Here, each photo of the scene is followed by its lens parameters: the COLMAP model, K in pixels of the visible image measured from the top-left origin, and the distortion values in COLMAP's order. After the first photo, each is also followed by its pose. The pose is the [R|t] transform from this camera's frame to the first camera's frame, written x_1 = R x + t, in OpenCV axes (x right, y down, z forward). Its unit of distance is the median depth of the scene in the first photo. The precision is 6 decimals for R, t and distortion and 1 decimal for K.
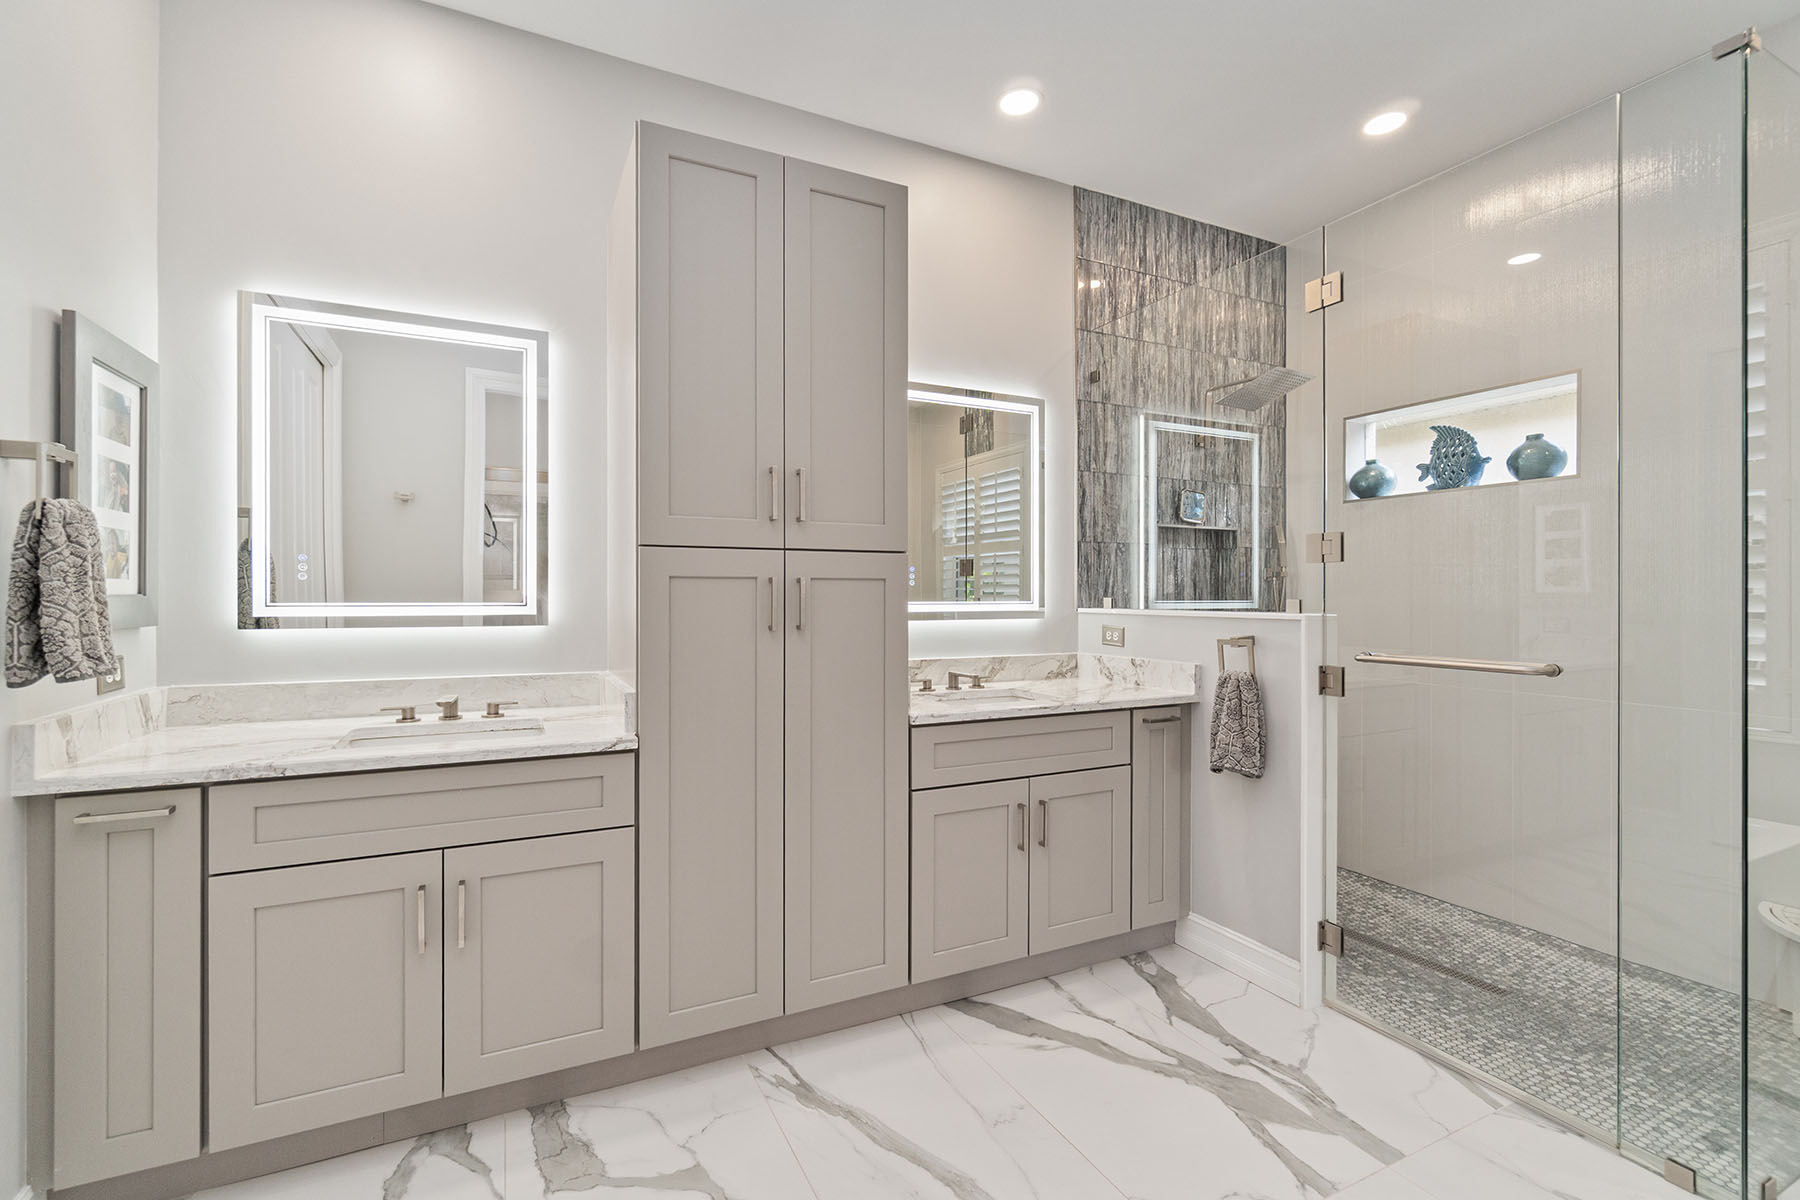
lens RADIAL K [[784.9, 0, 897.4], [0, 784.9, 597.3], [0, 0, 1]] dist [-0.005546, 0.001034]
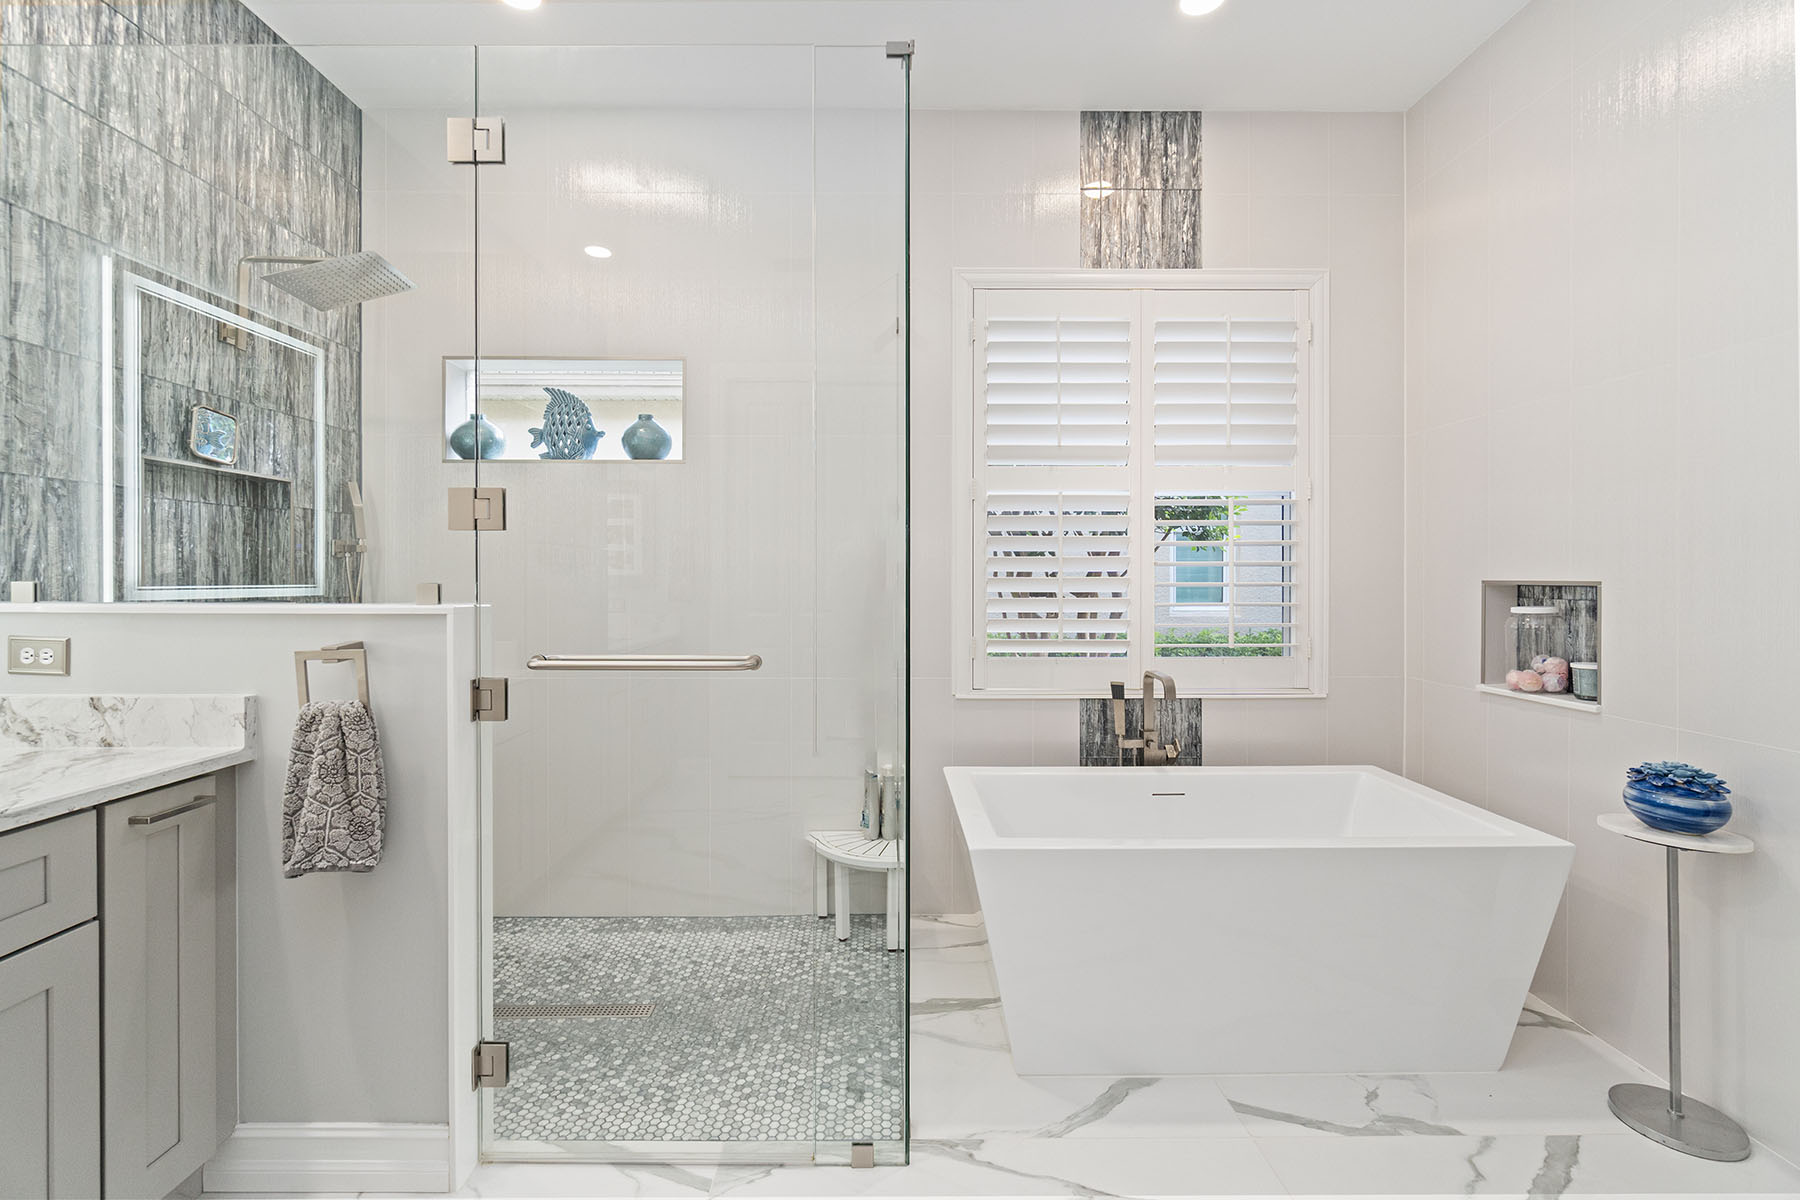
lens RADIAL K [[784.9, 0, 898.7], [0, 784.9, 583.0], [0, 0, 1]] dist [-0.005546, 0.001034]
pose [[0.439958, -0.005086, 0.898004, 0.063957], [0.000656, 0.999986, 0.005343, -0.000938], [-0.898018, -0.001762, 0.439955, 0.270683]]
